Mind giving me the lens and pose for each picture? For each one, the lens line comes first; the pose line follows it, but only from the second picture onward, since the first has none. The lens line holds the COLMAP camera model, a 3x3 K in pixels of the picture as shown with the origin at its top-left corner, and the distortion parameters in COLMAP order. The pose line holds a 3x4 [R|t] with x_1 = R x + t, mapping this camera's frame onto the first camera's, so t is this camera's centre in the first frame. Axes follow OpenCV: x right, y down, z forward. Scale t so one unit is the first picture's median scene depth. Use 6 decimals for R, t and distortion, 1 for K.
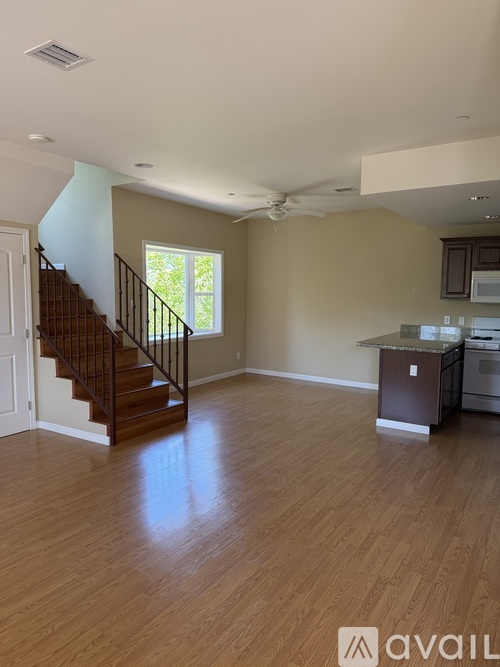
lens RADIAL K [[473.0, 0, 249.3], [0, 473.0, 332.0], [0, 0, 1]] dist [0.008851, 0.001044]
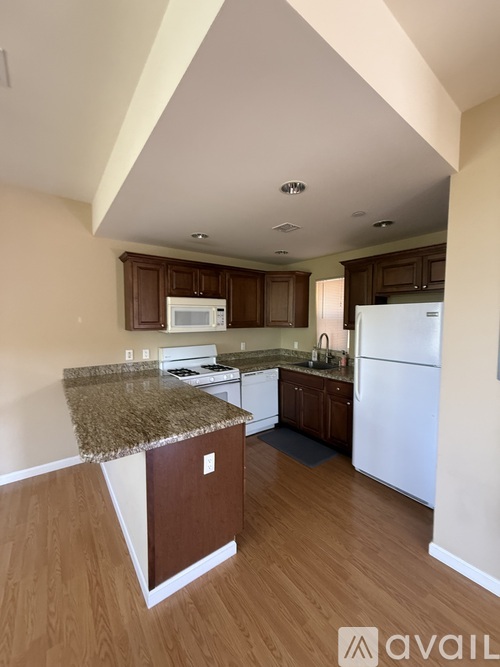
lens RADIAL K [[265.0, 0, 250.2], [0, 265.0, 333.2], [0, 0, 1]] dist [-0.000560, -0.000198]
pose [[0.348747, -0.062382, 0.935138, 0.065398], [0.083958, 0.995850, 0.035121, -0.066966], [-0.933449, 0.066264, 0.352538, 0.694892]]
